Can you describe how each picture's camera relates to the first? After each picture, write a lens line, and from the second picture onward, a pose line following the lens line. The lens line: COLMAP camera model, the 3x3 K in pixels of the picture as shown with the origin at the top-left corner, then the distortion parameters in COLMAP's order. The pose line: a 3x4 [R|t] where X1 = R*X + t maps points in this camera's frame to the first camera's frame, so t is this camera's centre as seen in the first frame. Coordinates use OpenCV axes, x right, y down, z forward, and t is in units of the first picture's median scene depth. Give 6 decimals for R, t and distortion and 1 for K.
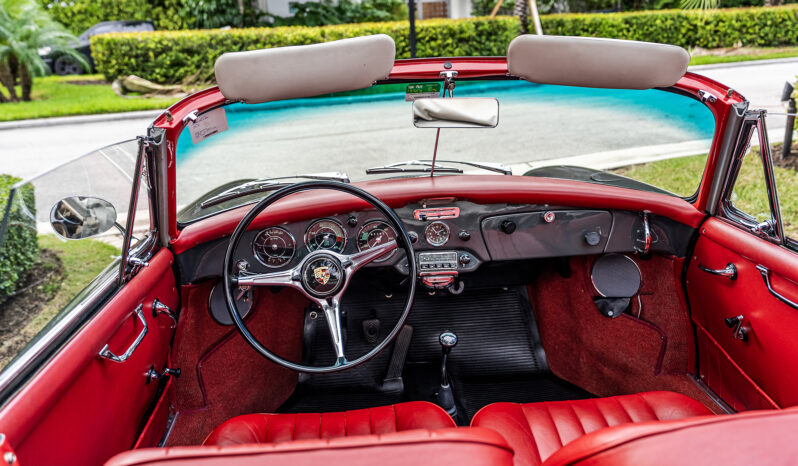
lens RADIAL K [[633.3, 0, 399.7], [0, 633.3, 231.3], [0, 0, 1]] dist [0.002264, 0.005698]
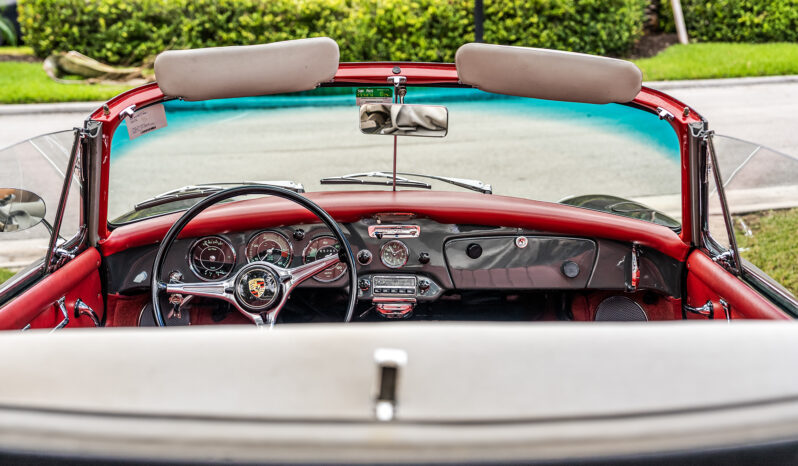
lens RADIAL K [[1015.2, 0, 398.0], [0, 1015.2, 234.4], [0, 0, 1]] dist [0.029144, 0.000000]
pose [[0.995686, 0.052418, -0.076557, 0.177741], [-0.057872, 0.995806, -0.070857, 0.079139], [0.072522, 0.074982, 0.994544, -0.429984]]
